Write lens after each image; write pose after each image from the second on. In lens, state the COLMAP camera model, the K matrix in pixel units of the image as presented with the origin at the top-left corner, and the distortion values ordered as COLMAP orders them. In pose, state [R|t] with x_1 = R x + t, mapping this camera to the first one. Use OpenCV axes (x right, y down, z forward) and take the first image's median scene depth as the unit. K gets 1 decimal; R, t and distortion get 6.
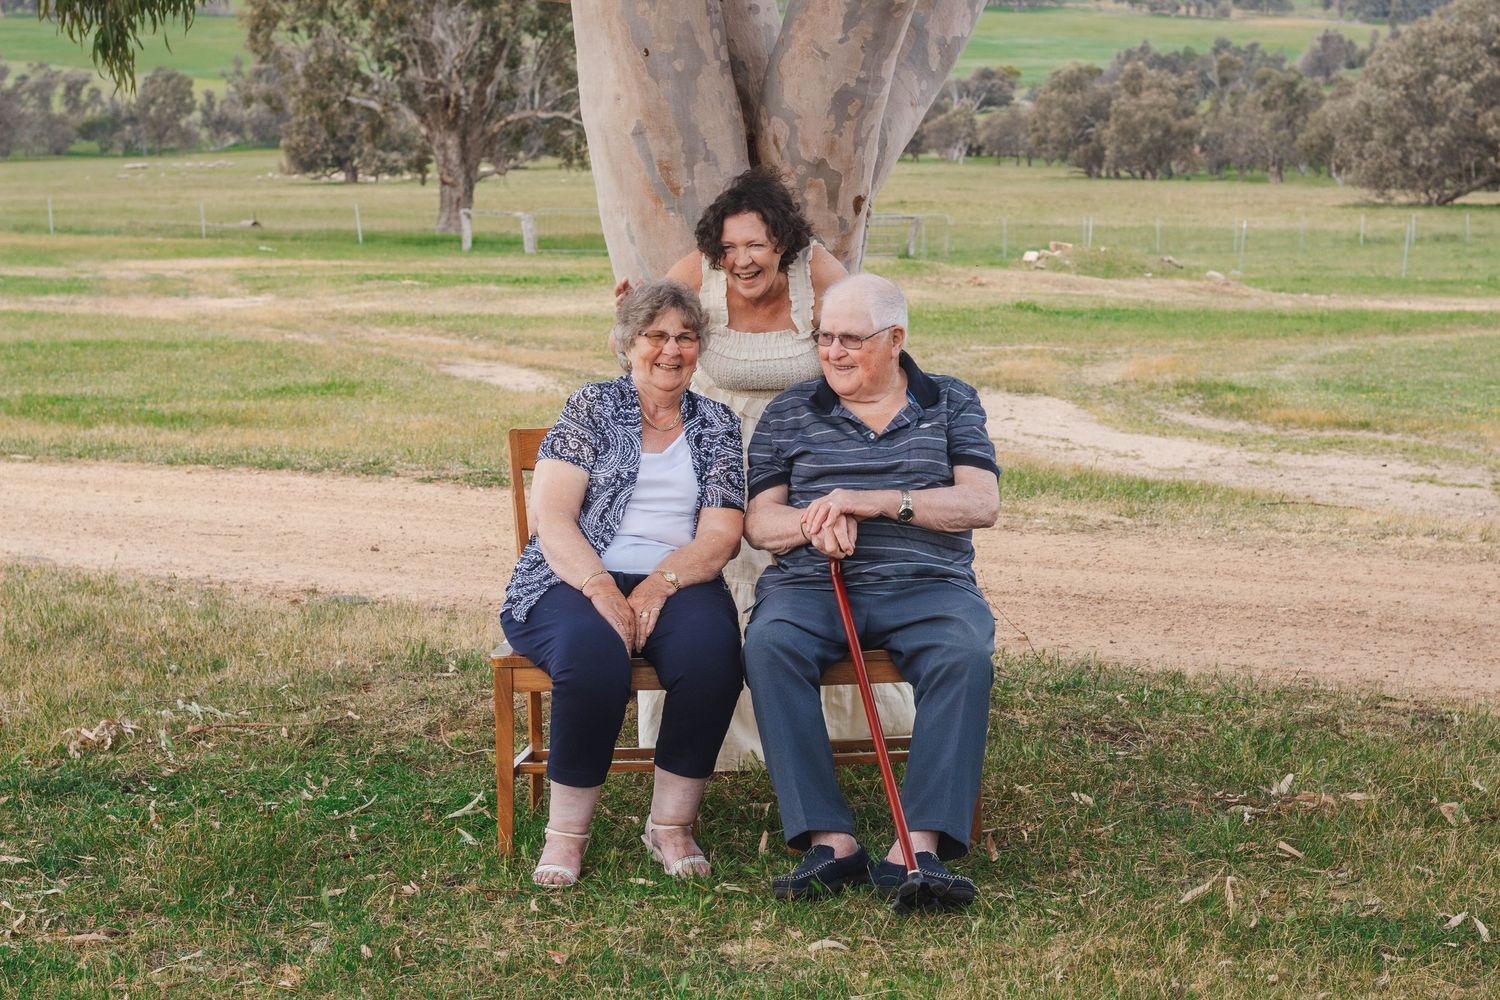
lens RADIAL K [[4062.8, 0, 767.8], [0, 4062.8, 464.2], [0, 0, 1]] dist [-0.070991, -0.010294]
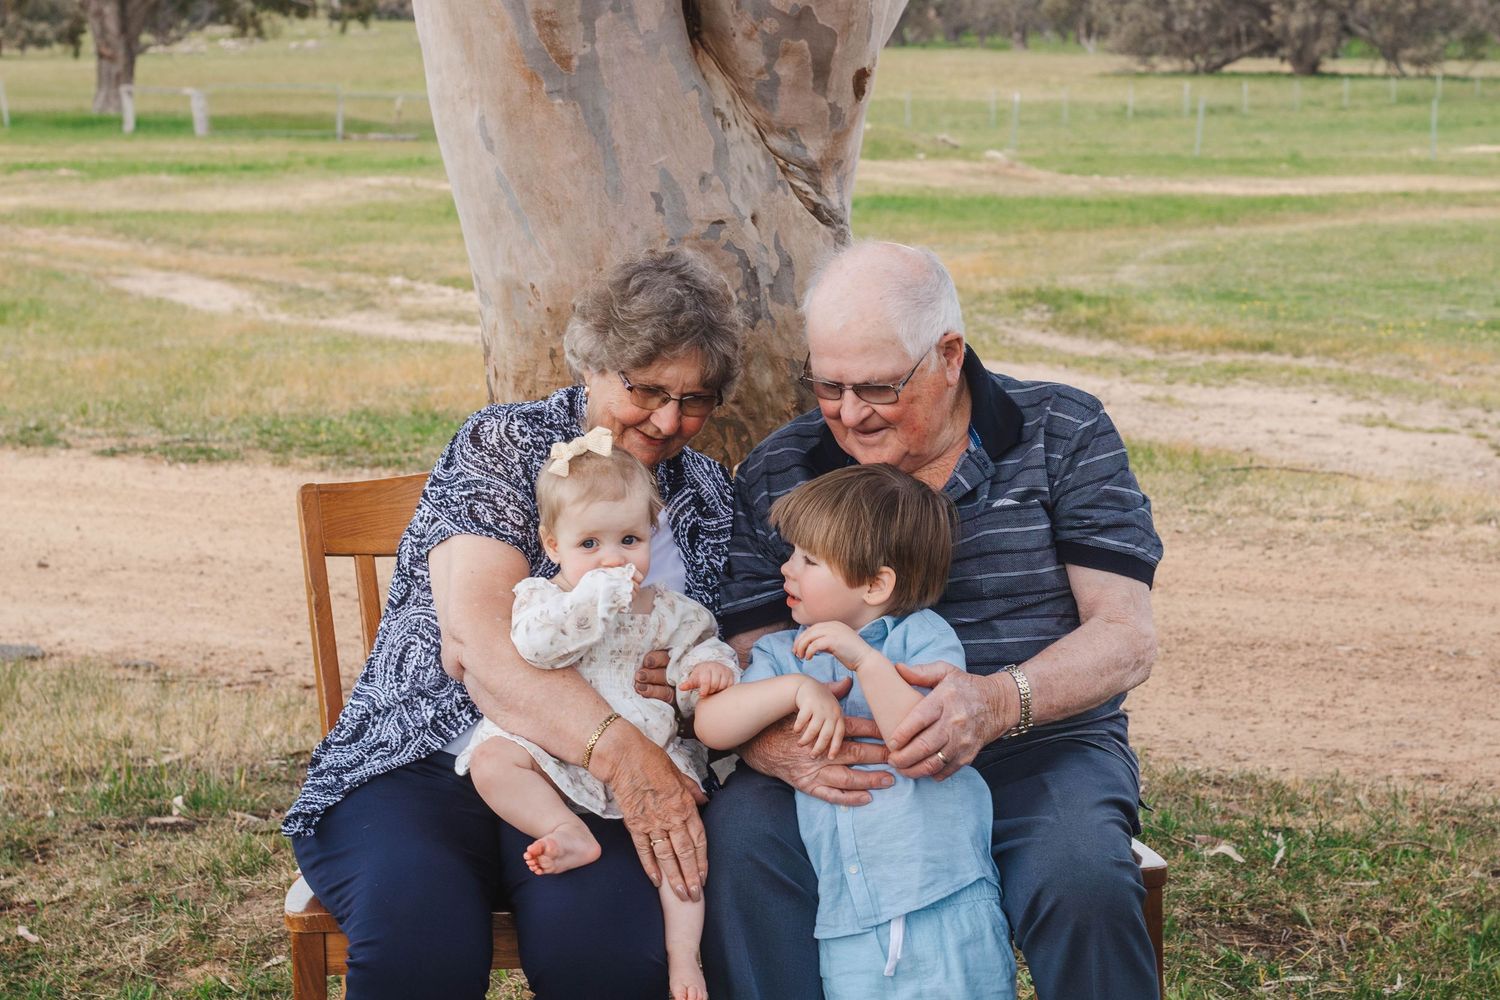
lens RADIAL K [[4041.5, 0, 800.9], [0, 4041.5, 410.7], [0, 0, 1]] dist [-0.059860, -0.260551]
pose [[0.995413, -0.013811, 0.094670, -0.012642], [0.012005, 0.999735, 0.019619, -0.007773], [-0.094916, -0.018393, 0.995315, 0.115427]]
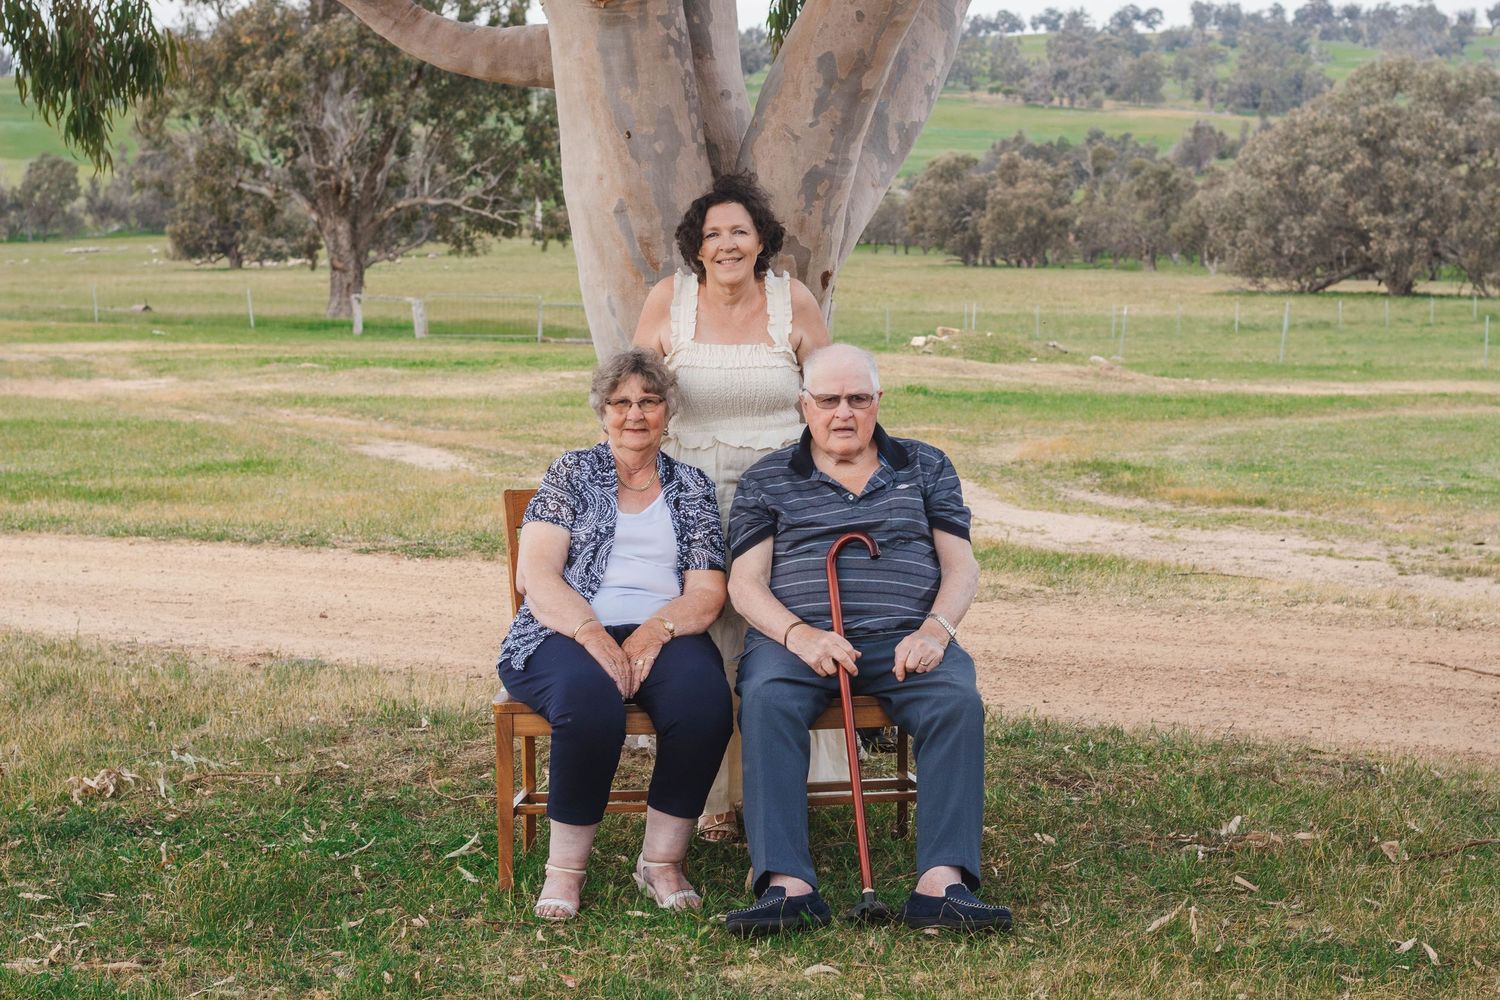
lens RADIAL K [[4071.2, 0, 748.9], [0, 4071.2, 458.2], [0, 0, 1]] dist [-0.055545, -0.396919]
pose [[0.999479, 0.001374, 0.032251, -0.009123], [-0.000603, 0.999714, -0.023892, 0.002264], [-0.032275, 0.023860, 0.999194, -0.016406]]
